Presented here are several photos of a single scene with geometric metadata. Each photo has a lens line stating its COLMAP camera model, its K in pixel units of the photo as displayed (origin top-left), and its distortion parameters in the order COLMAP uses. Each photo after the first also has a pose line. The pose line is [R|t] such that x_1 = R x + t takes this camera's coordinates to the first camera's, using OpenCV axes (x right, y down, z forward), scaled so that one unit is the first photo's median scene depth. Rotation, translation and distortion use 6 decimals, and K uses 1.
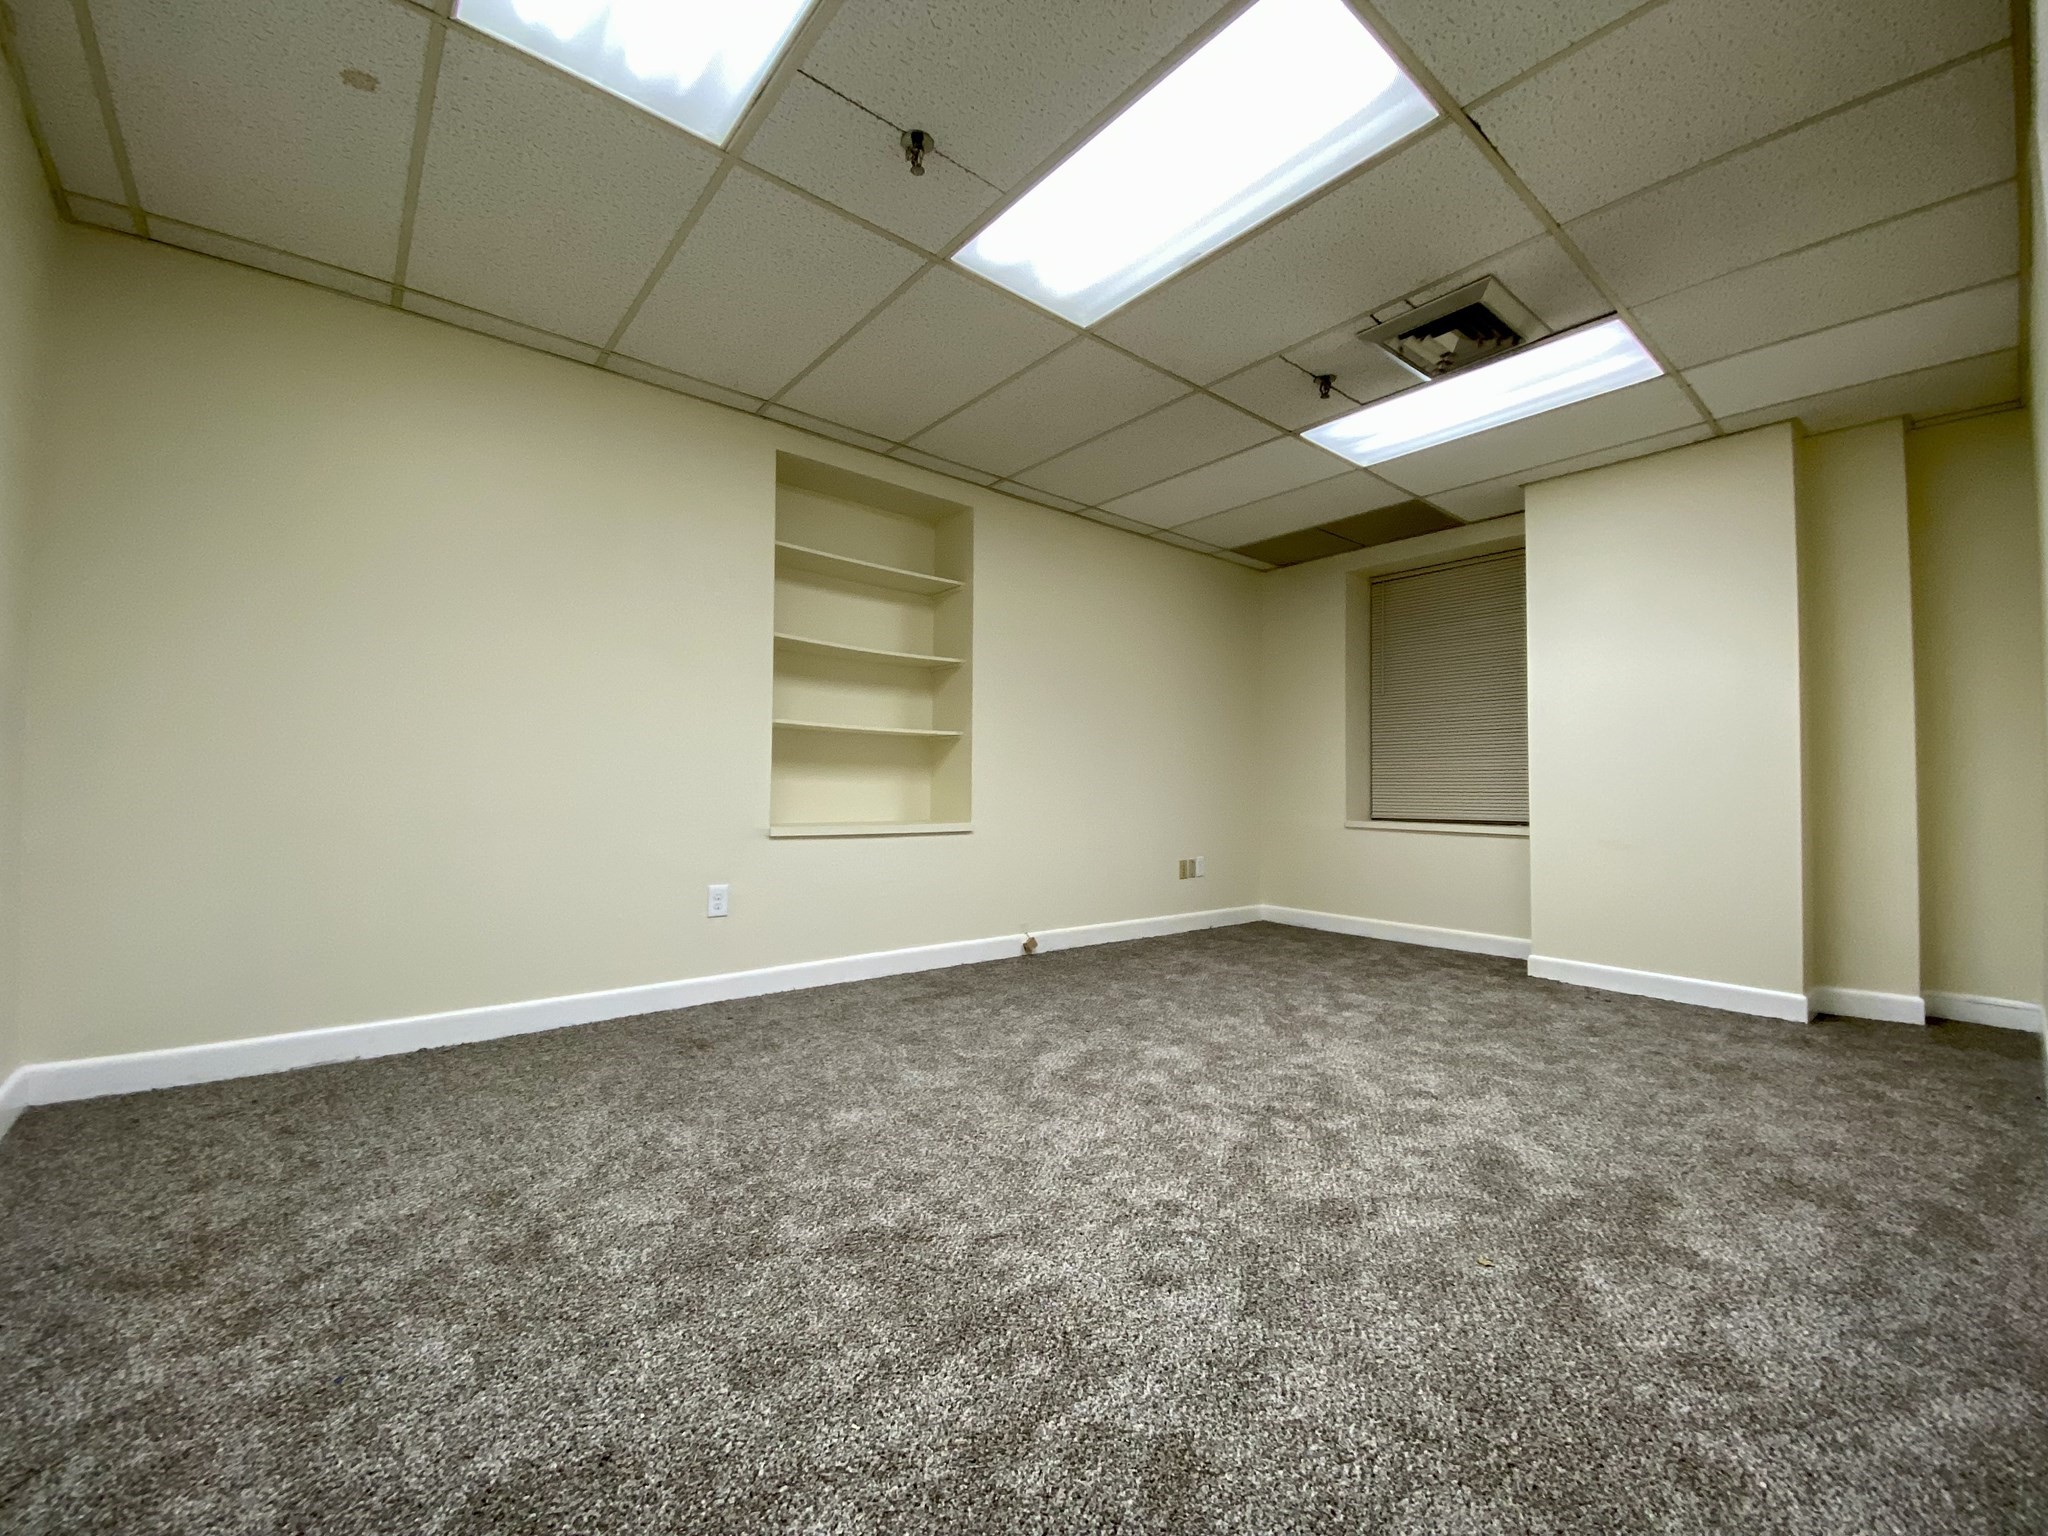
lens RADIAL K [[816.9, 0, 1024.0], [0, 816.9, 768.0], [0, 0, 1]] dist [0.042805, -0.032243]
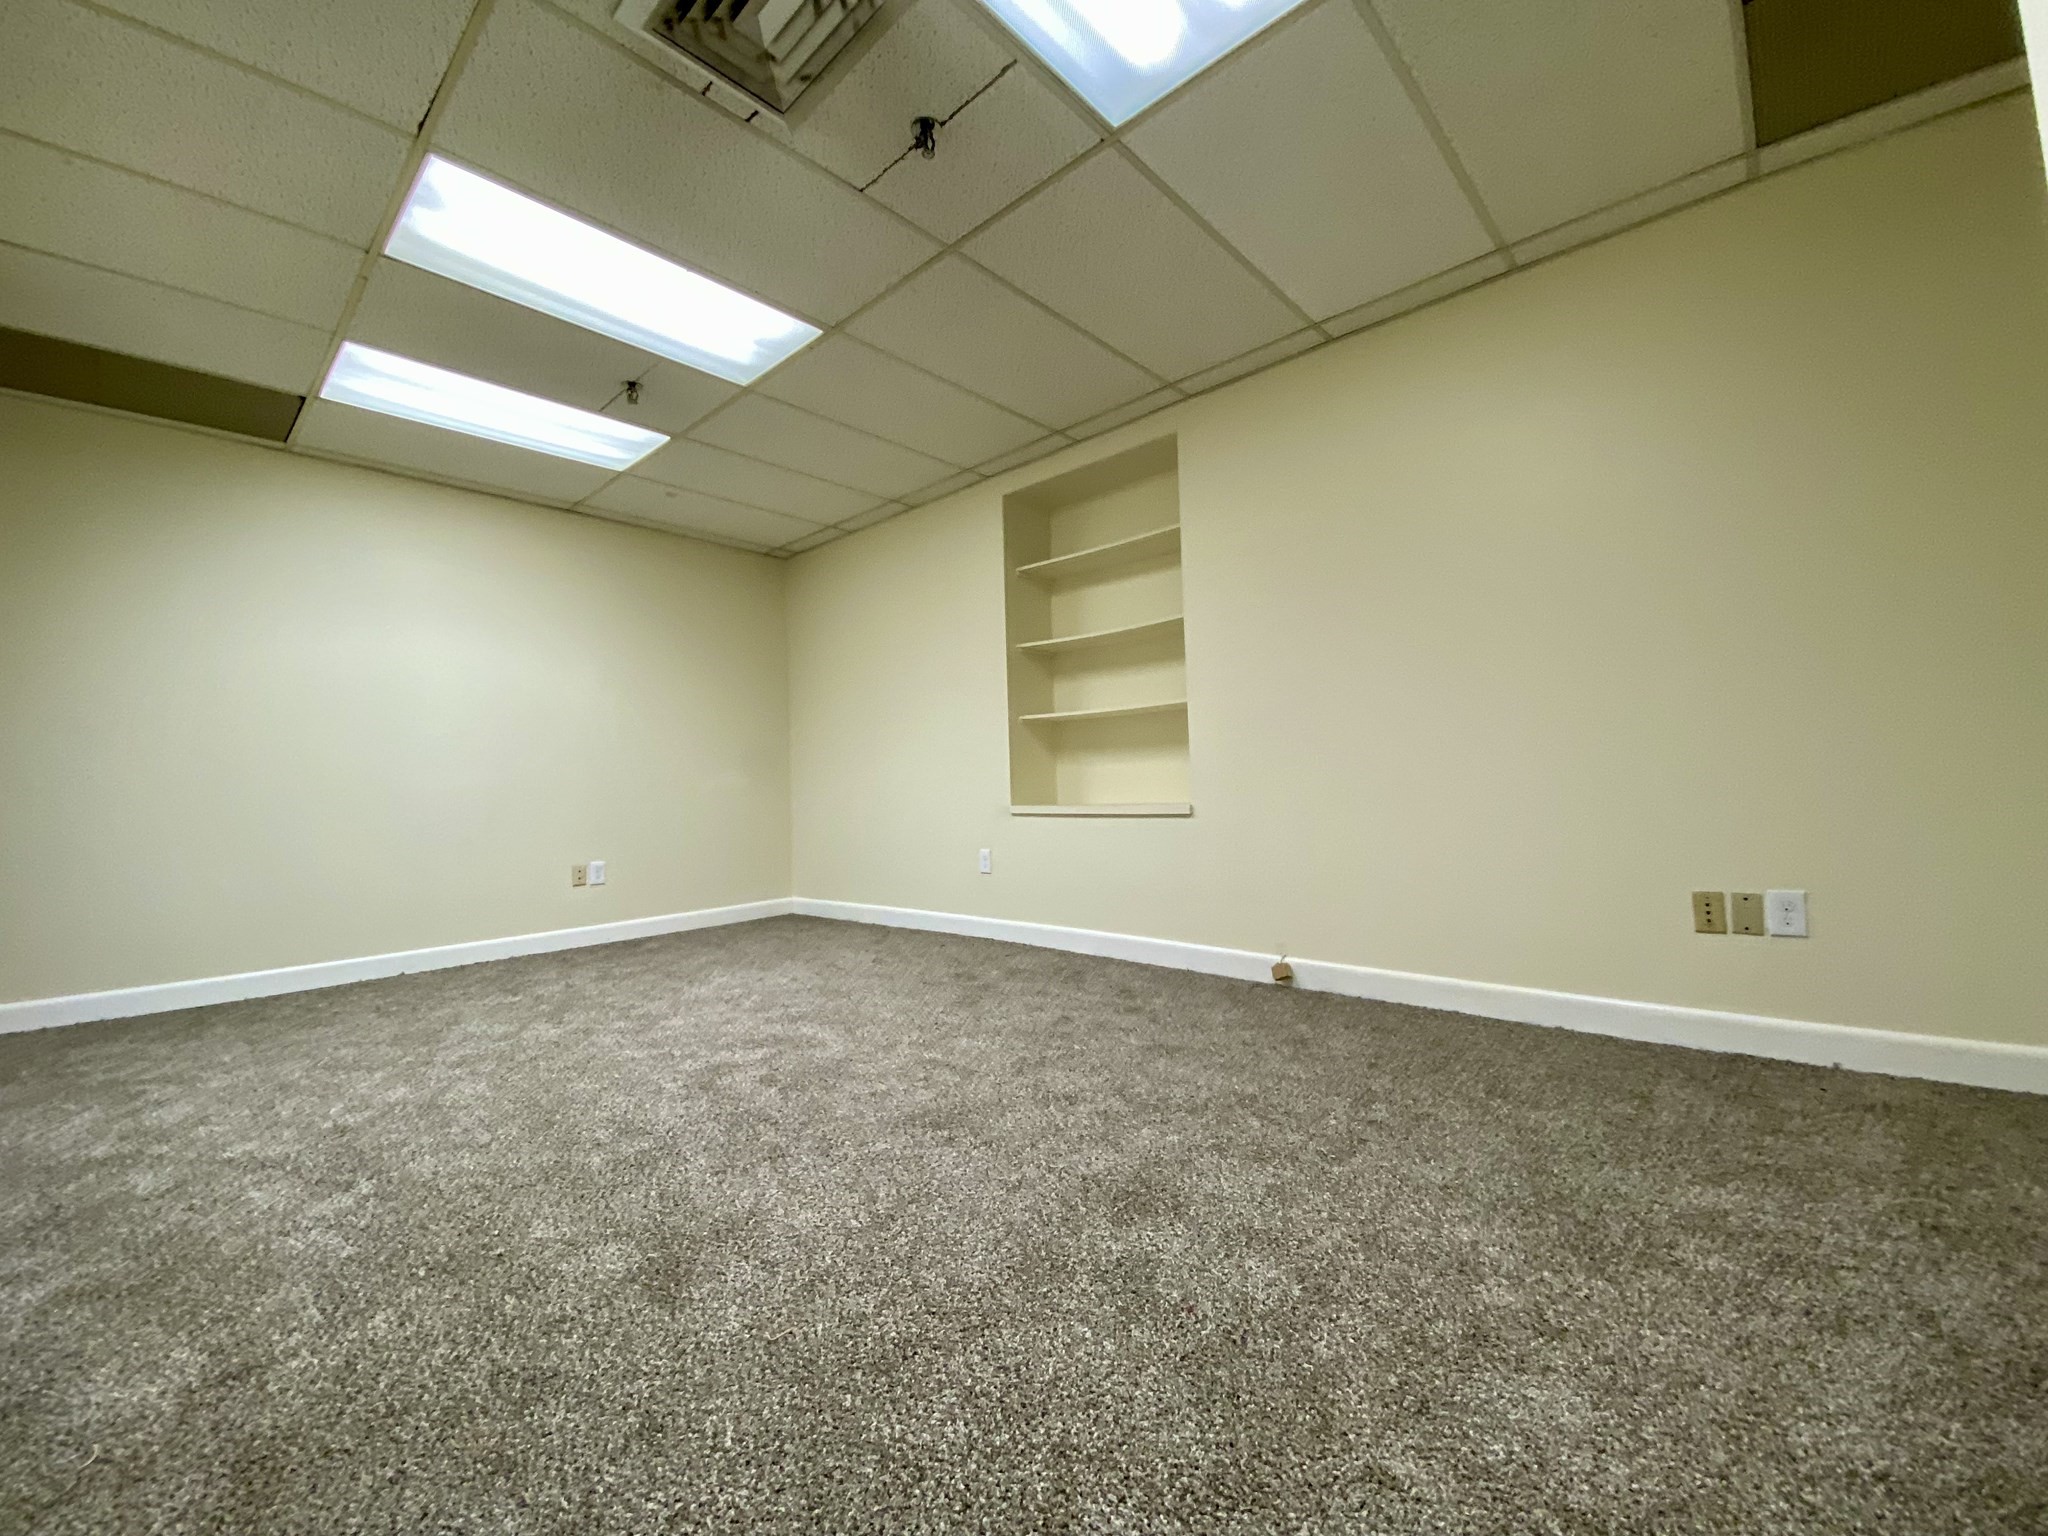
lens RADIAL K [[816.9, 0, 1024.0], [0, 816.9, 768.0], [0, 0, 1]] dist [0.042805, -0.032243]
pose [[0.132450, -0.040591, -0.990358, 0.878944], [0.053882, 0.997979, -0.033698, 0.057513], [0.989724, -0.048899, 0.134370, 0.842419]]
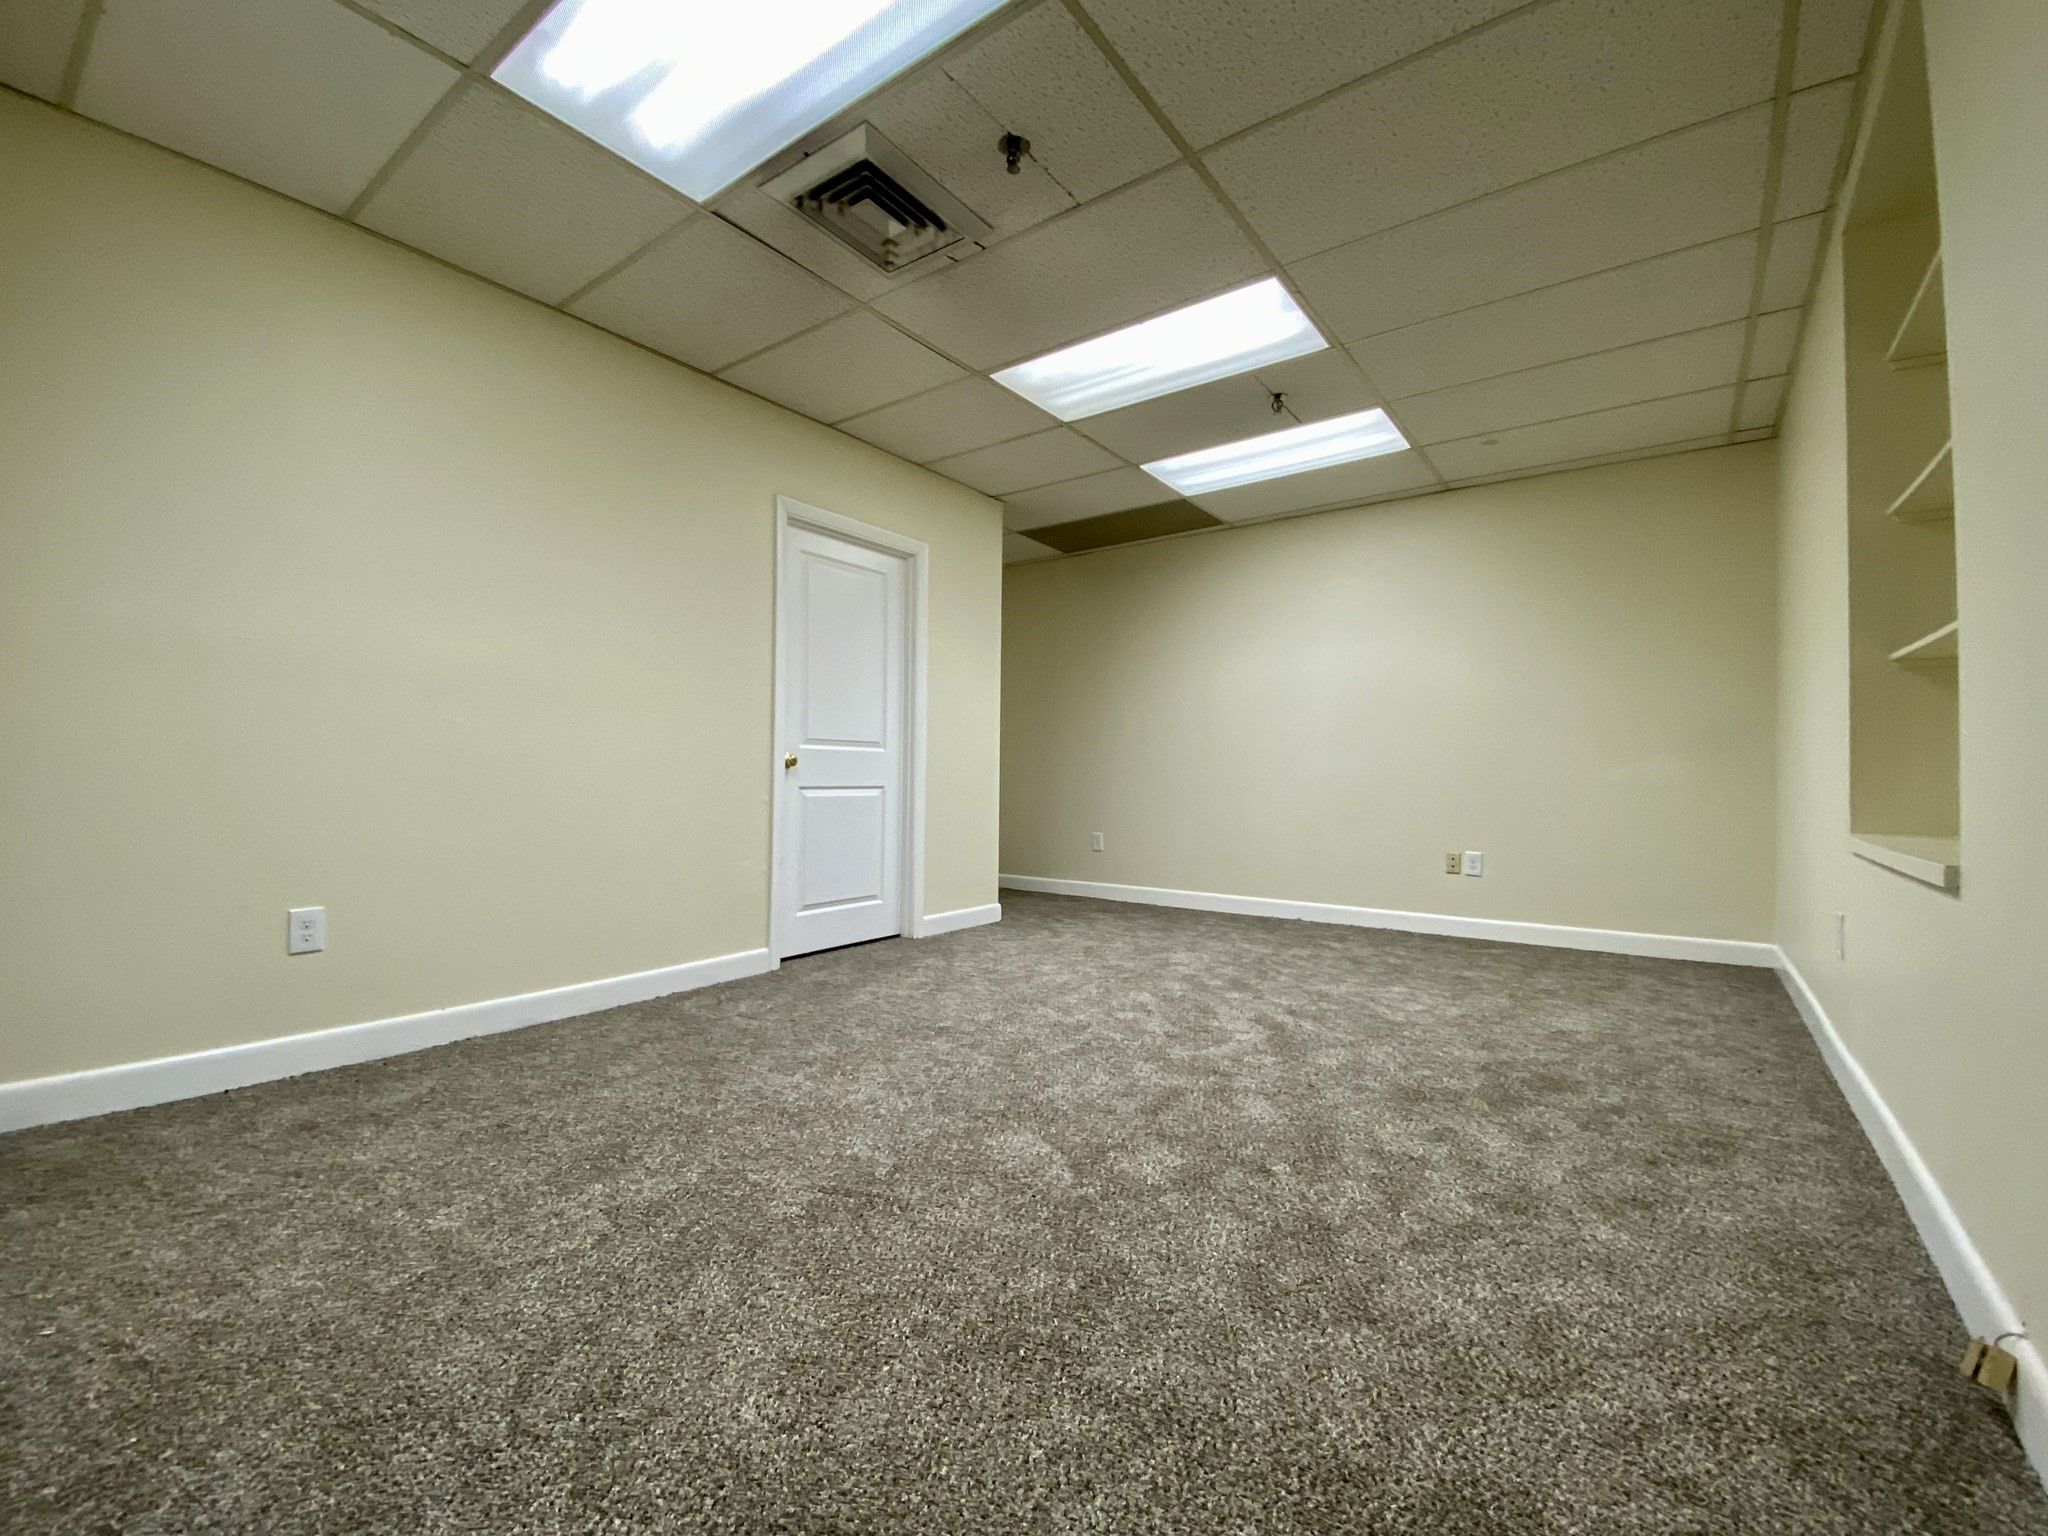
lens RADIAL K [[863.8, 0, 1024.0], [0, 863.8, 768.0], [0, 0, 1]] dist [0.036092, -0.039814]
pose [[-0.969999, -0.023122, -0.242007, 0.450148], [-0.015669, 0.999343, -0.032674, 0.052359], [0.242603, -0.027902, -0.969724, 1.472881]]
